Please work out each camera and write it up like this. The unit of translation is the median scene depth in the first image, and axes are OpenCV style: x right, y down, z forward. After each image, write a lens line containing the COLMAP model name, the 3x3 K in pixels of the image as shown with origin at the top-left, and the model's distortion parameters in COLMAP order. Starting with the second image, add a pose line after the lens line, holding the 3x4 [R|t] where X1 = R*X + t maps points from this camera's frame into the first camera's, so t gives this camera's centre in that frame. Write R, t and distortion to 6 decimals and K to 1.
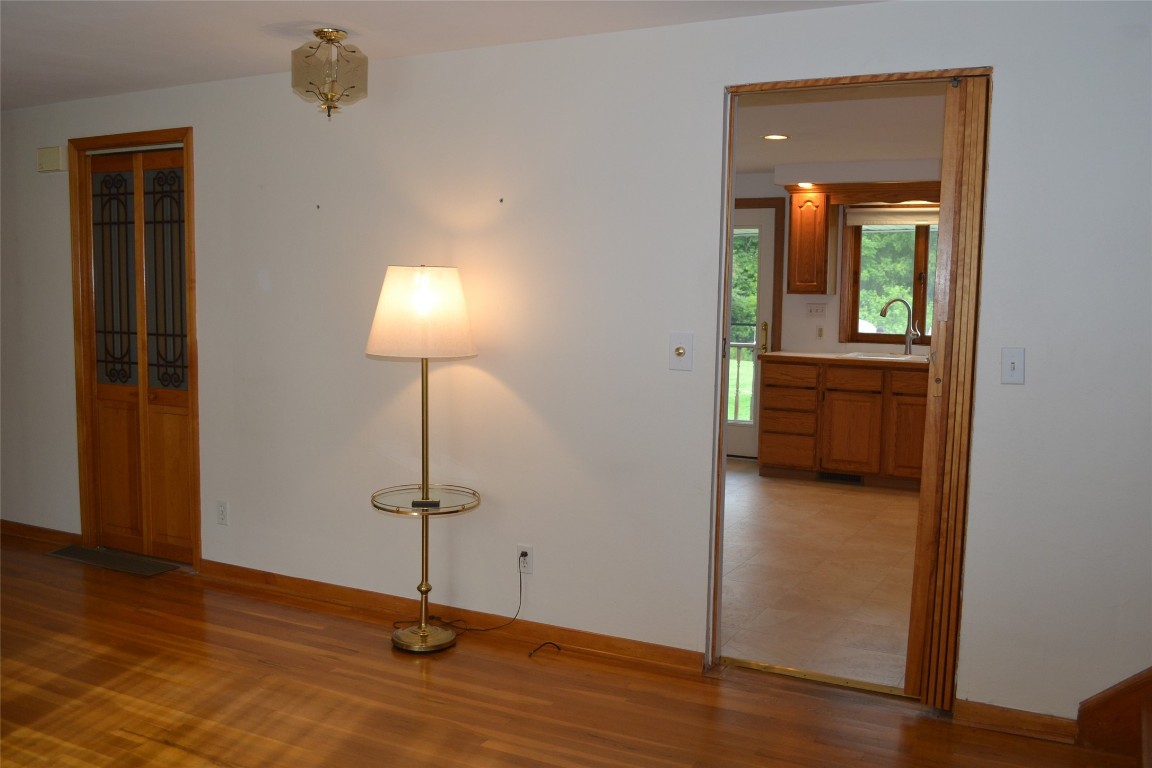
lens RADIAL K [[1009.6, 0, 584.7], [0, 1009.6, 379.1], [0, 0, 1]] dist [-0.067698, 0.047718]
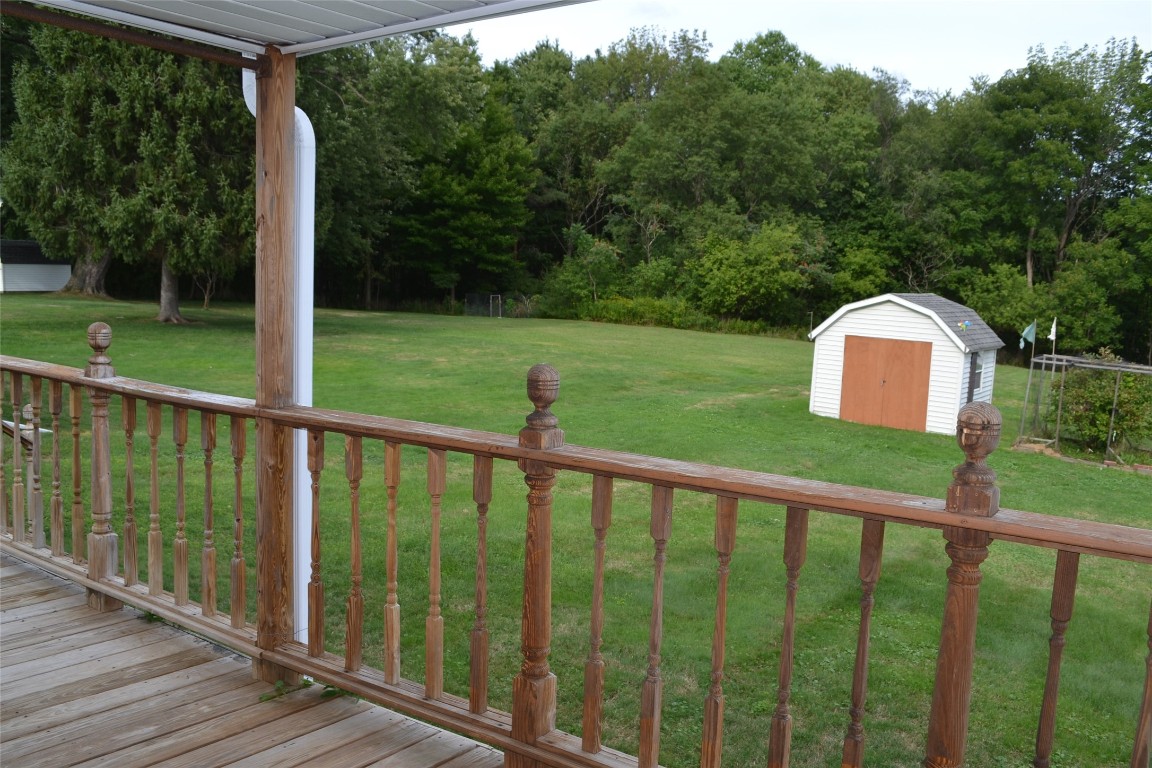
lens RADIAL K [[1009.6, 0, 575.8], [0, 1009.6, 387.4], [0, 0, 1]] dist [-0.067698, 0.047718]
pose [[0.994662, 0.023091, -0.100575, 0.321239], [-0.019710, 0.999211, 0.034480, -0.076607], [0.101292, -0.032313, 0.994332, 1.038154]]
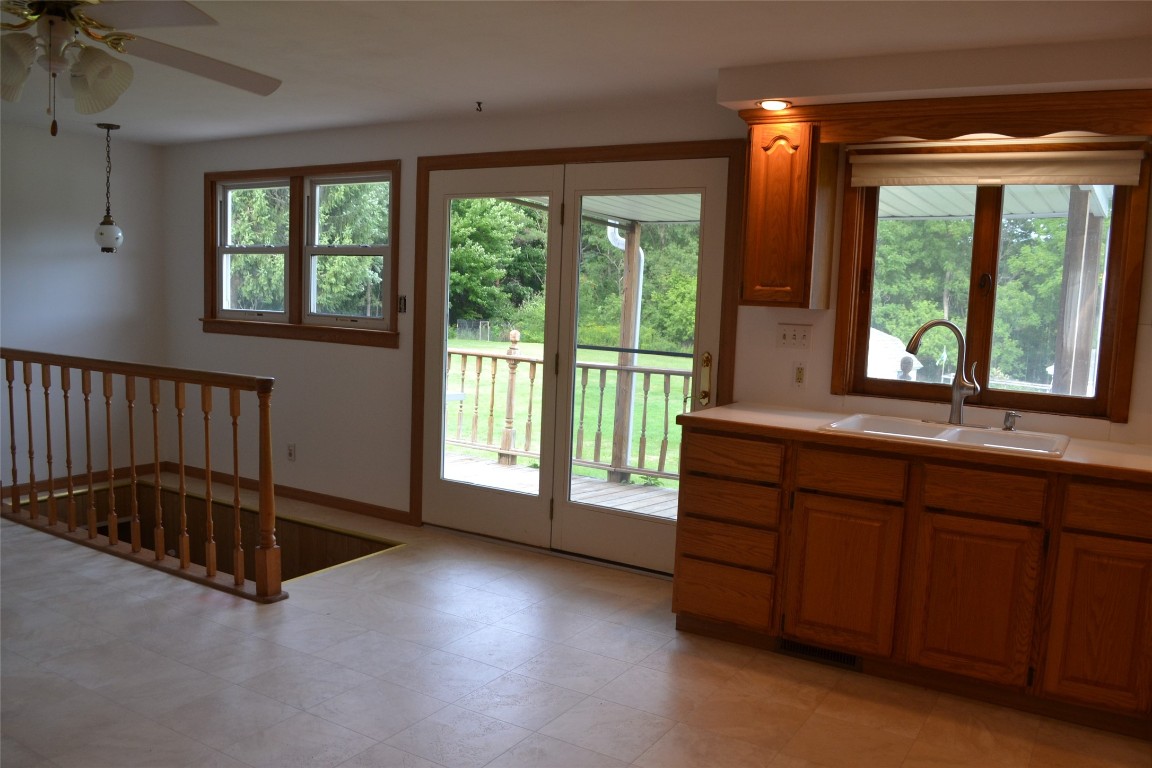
lens RADIAL K [[925.4, 0, 576.0], [0, 925.4, 380.2], [0, 0, 1]] dist [-0.083477, 0.010247]
pose [[0.997627, 0.034511, -0.059579, 0.146598], [-0.034299, 0.999401, 0.004569, -0.043712], [0.059701, -0.002515, 0.998213, 0.496682]]
